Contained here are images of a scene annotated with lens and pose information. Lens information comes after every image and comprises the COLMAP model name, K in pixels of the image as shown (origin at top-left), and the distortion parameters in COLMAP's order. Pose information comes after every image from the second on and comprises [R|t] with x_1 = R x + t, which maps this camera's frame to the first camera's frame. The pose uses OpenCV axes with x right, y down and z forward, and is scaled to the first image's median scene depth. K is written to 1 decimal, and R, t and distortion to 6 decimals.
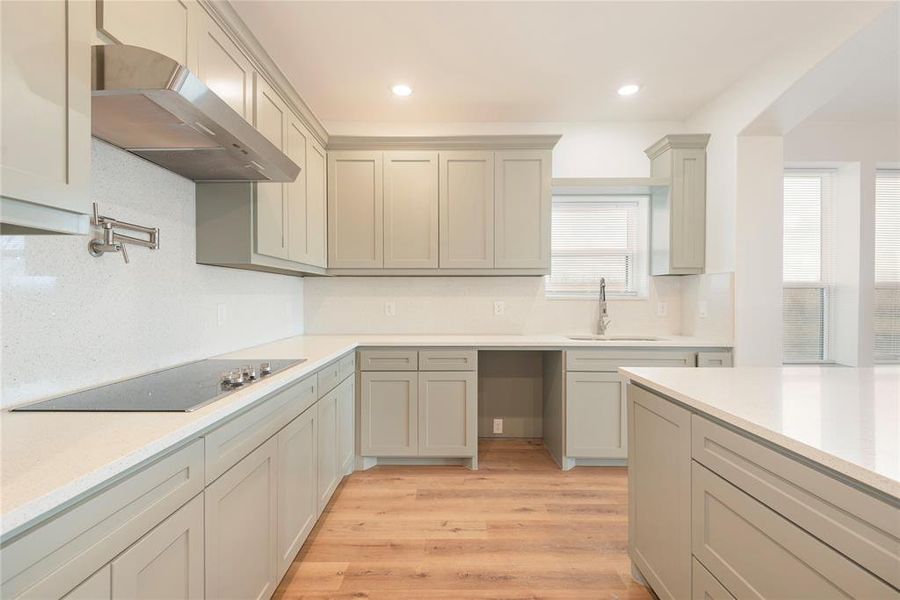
lens RADIAL K [[406.6, 0, 448.2], [0, 406.6, 296.2], [0, 0, 1]] dist [0.026848, -0.016330]
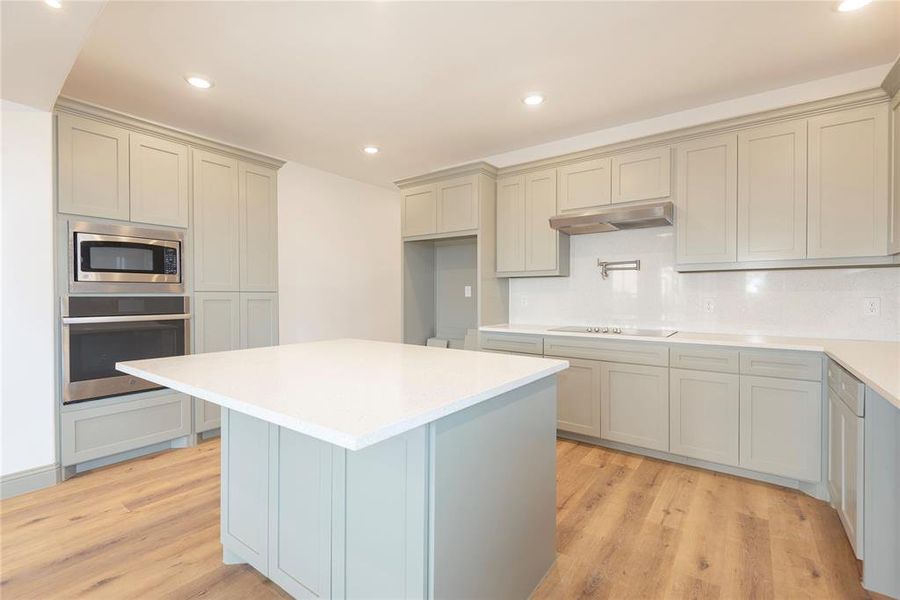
lens RADIAL K [[406.6, 0, 444.7], [0, 406.6, 296.4], [0, 0, 1]] dist [0.026848, -0.016330]
pose [[-0.601263, -0.001268, -0.799050, 0.907458], [-0.003475, 0.999993, 0.001027, 0.010882], [0.799044, 0.003394, -0.601263, 0.880546]]
